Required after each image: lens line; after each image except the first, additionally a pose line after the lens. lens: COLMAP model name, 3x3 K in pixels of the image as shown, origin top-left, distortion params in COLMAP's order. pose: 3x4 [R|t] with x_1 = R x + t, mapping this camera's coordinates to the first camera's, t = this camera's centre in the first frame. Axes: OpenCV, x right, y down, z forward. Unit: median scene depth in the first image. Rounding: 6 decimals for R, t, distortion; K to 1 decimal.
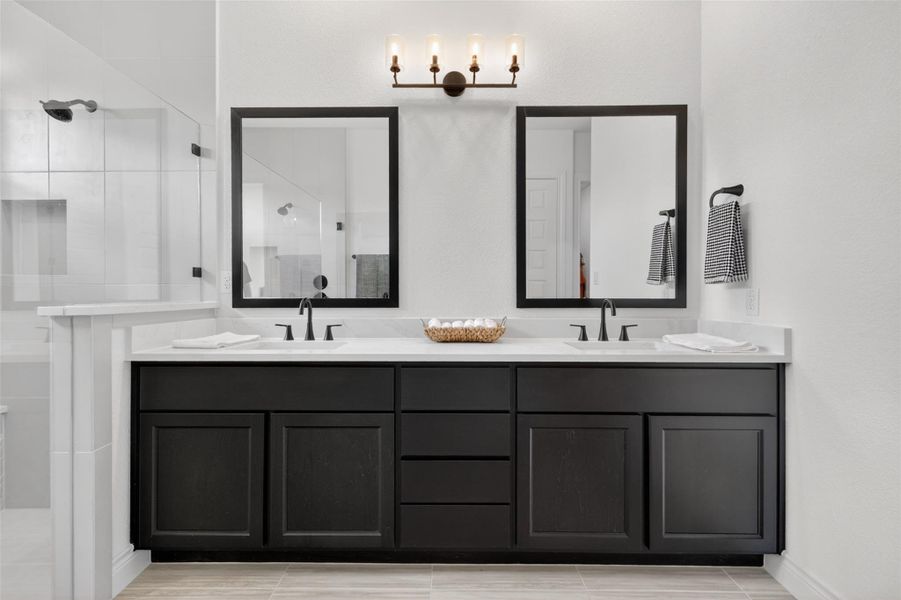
lens RADIAL K [[387.6, 0, 450.1], [0, 387.6, 295.0], [0, 0, 1]] dist [0.000903, 0.000070]
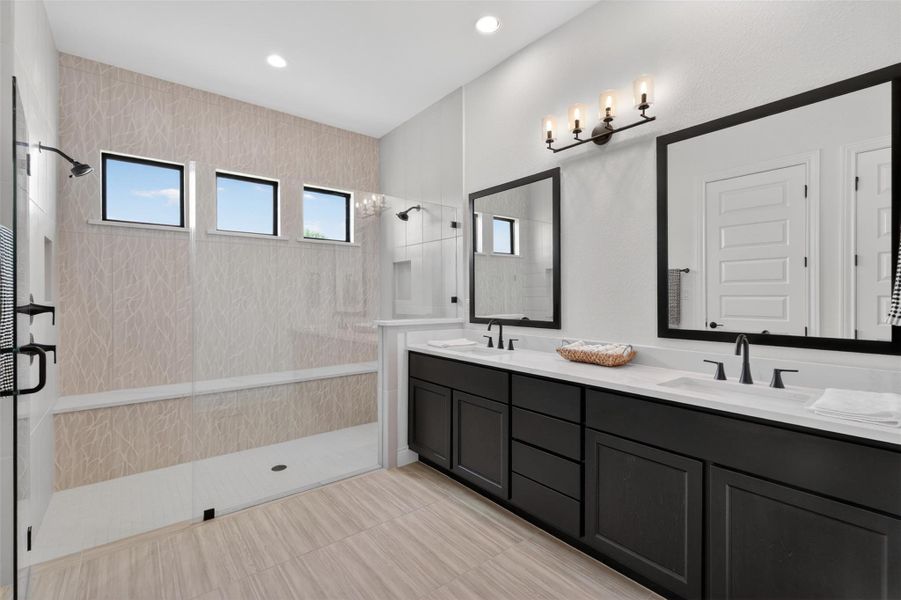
lens RADIAL K [[409.9, 0, 450.5], [0, 409.9, 300.0], [0, 0, 1]] dist [0.002349, 0.000294]
pose [[0.628145, 0.005397, -0.778077, 0.691268], [-0.010502, 0.999944, -0.001542, -0.058485], [0.778025, 0.009140, 0.628166, -0.086596]]
